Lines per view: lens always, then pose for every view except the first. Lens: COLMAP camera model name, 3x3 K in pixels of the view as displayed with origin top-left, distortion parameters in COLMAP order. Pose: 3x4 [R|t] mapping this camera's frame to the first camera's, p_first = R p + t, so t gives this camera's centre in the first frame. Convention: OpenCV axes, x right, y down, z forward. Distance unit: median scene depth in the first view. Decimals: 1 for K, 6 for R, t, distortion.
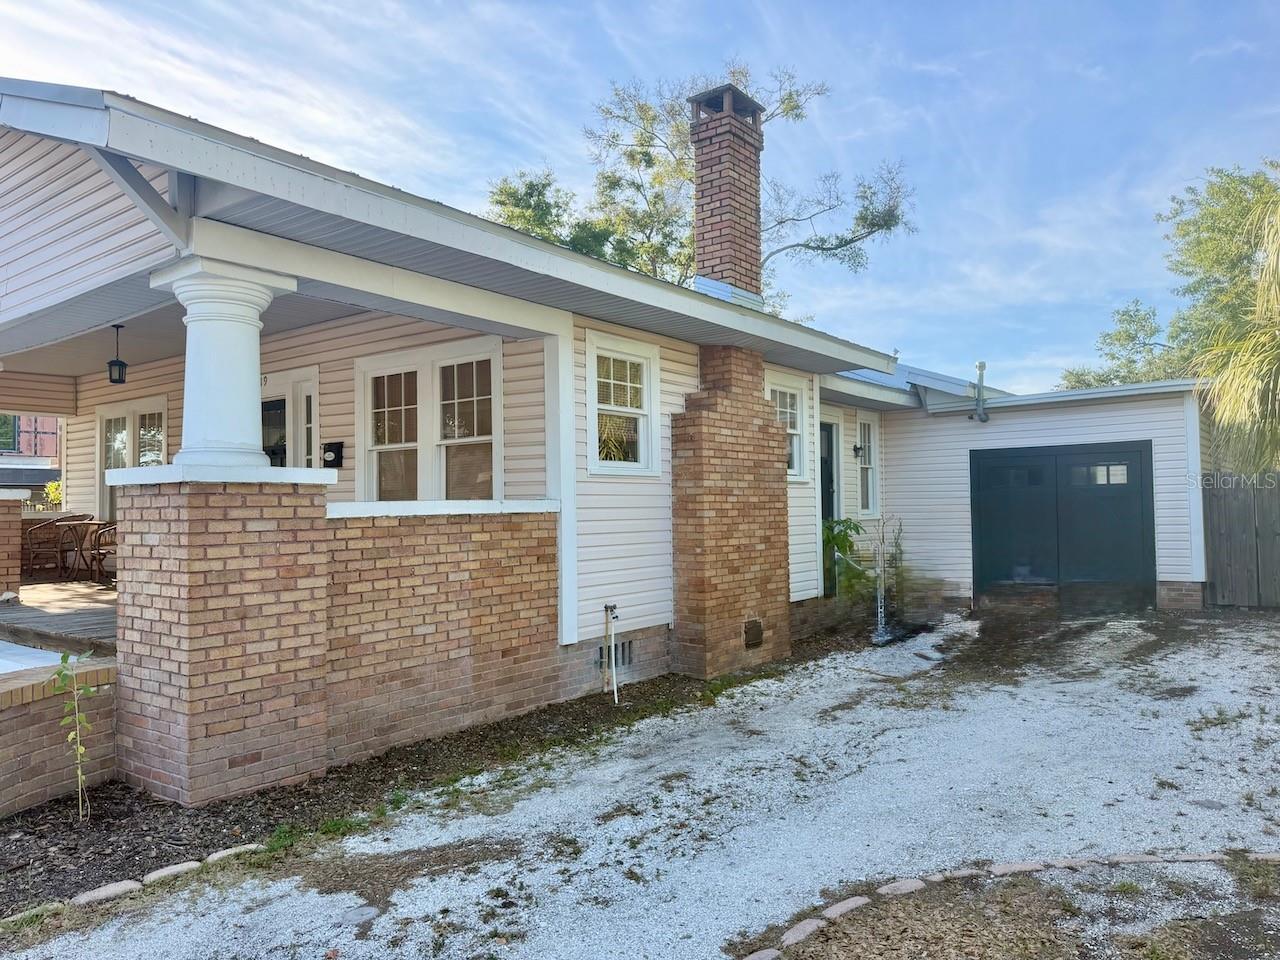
lens RADIAL K [[907.1, 0, 642.9], [0, 907.1, 483.9], [0, 0, 1]] dist [-0.021583, -0.001777]
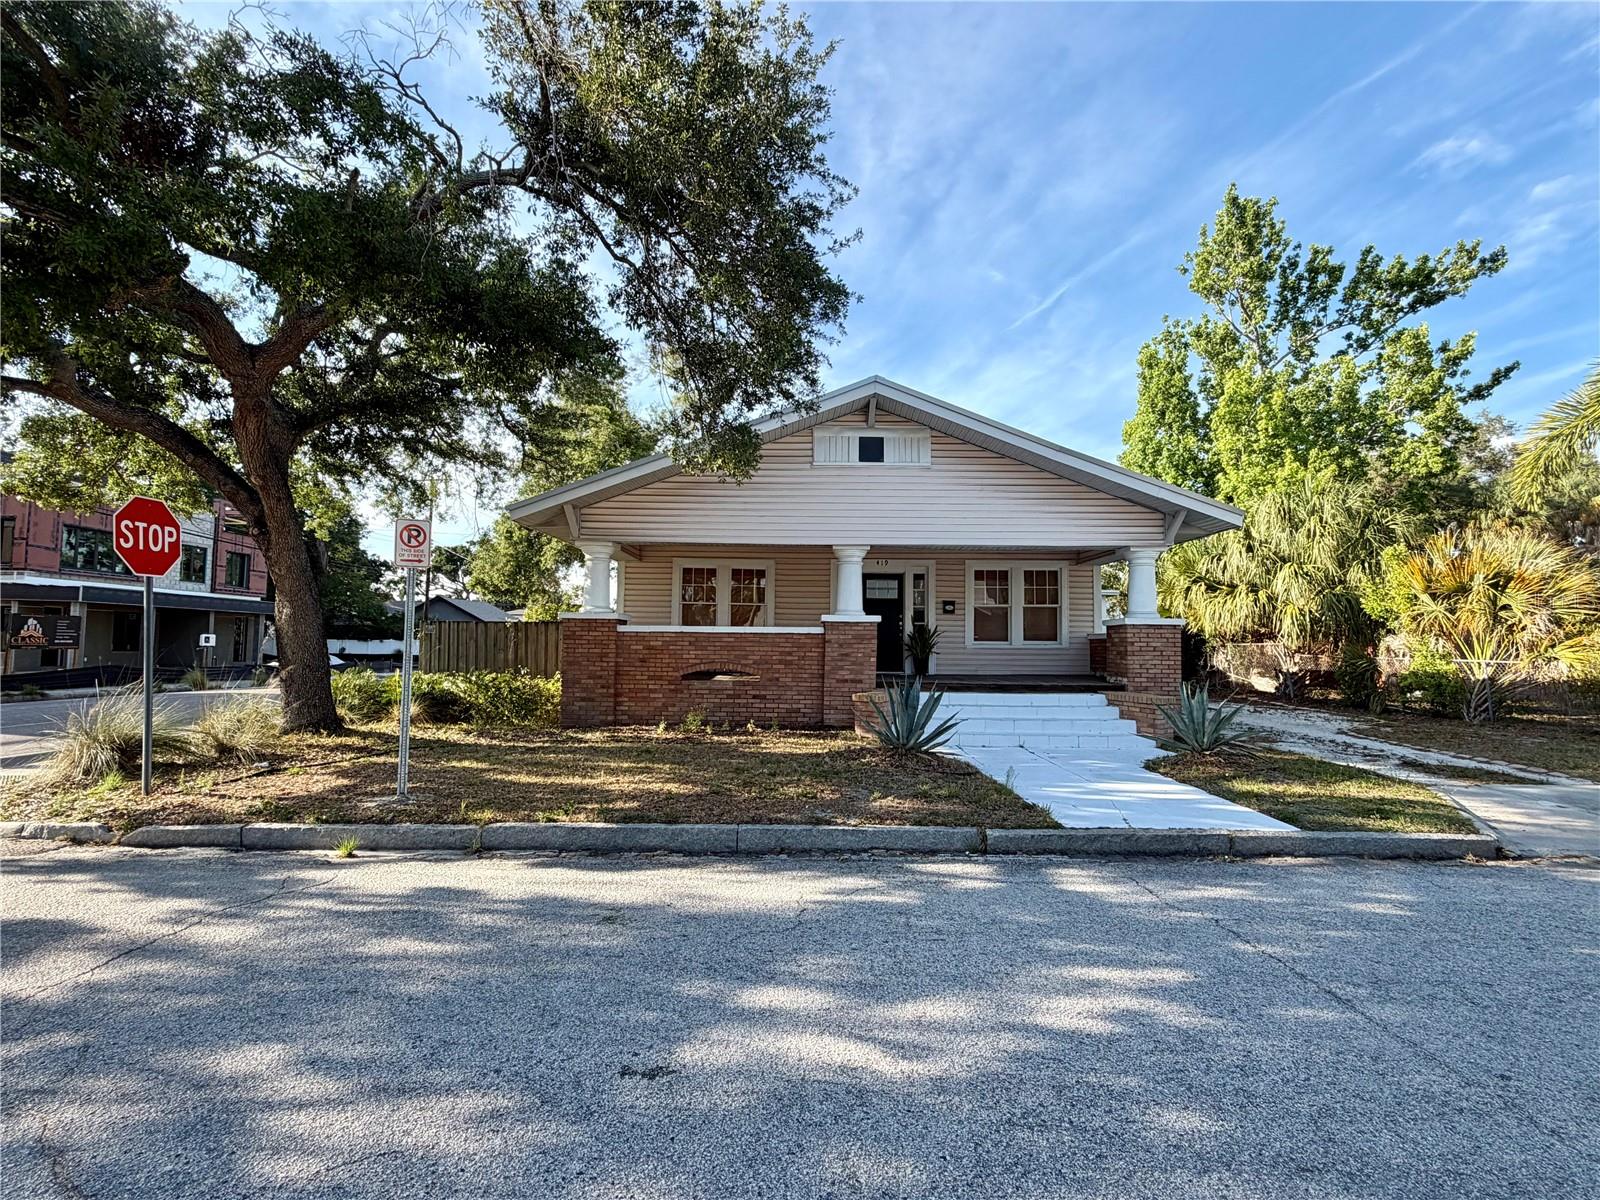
lens RADIAL K [[747.9, 0, 793.2], [0, 747.9, 606.1], [0, 0, 1]] dist [0.001056, -0.002508]
pose [[0.820961, 0.053962, 0.568429, -1.524589], [-0.037652, 0.998474, -0.040408, 0.043159], [-0.569742, 0.011770, 0.821739, -0.126092]]
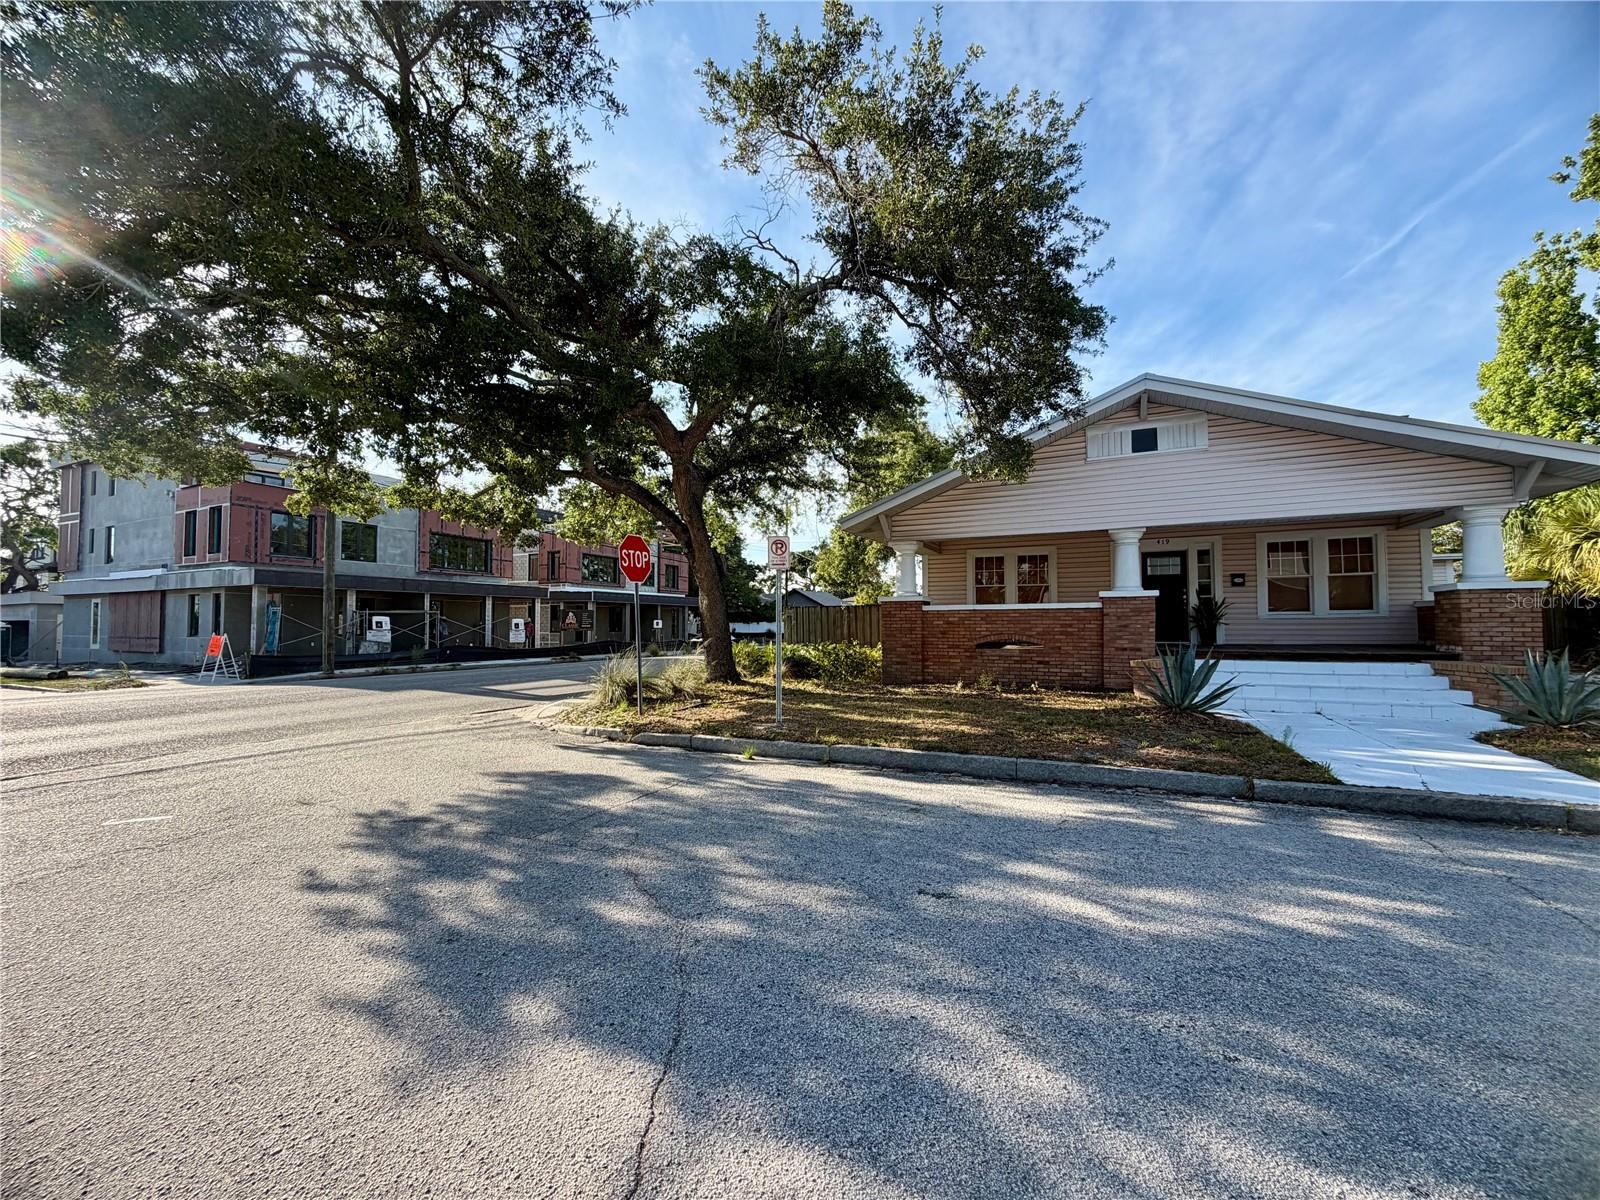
lens RADIAL K [[628.6, 0, 801.6], [0, 628.6, 603.5], [0, 0, 1]] dist [0.003502, 0.000251]
pose [[0.984616, 0.015328, 0.174057, -1.542505], [-0.013762, 0.999853, -0.010202, 0.048456], [-0.174188, 0.007650, 0.984683, -0.211879]]
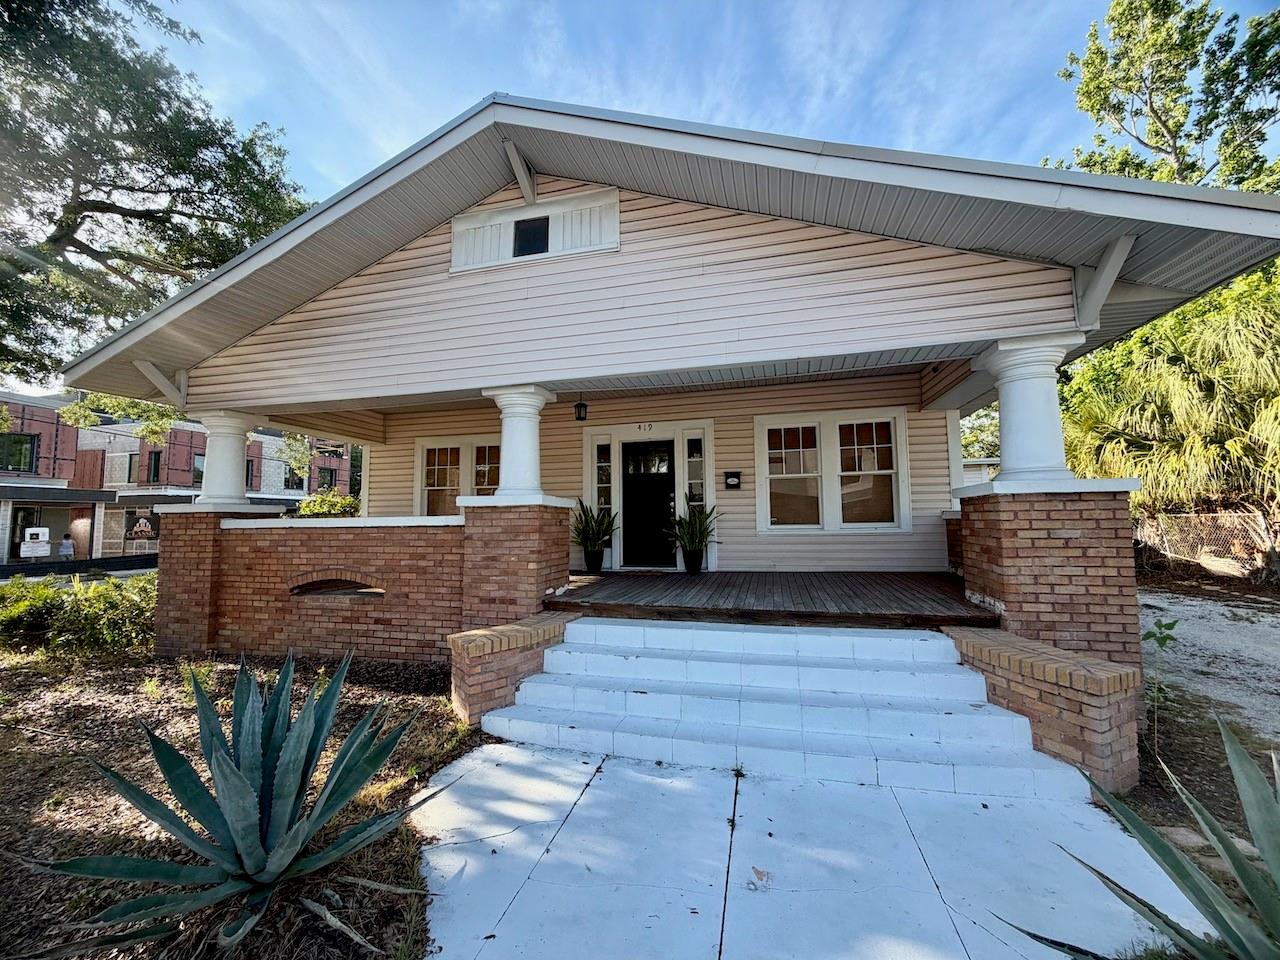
lens RADIAL K [[502.9, 0, 637.2], [0, 502.9, 479.9], [0, 0, 1]] dist [0.003502, 0.000251]
pose [[0.931214, 0.031641, 0.363097, -0.775806], [-0.009587, 0.998006, -0.062381, 0.019073], [-0.364347, 0.054609, 0.929661, 0.308704]]
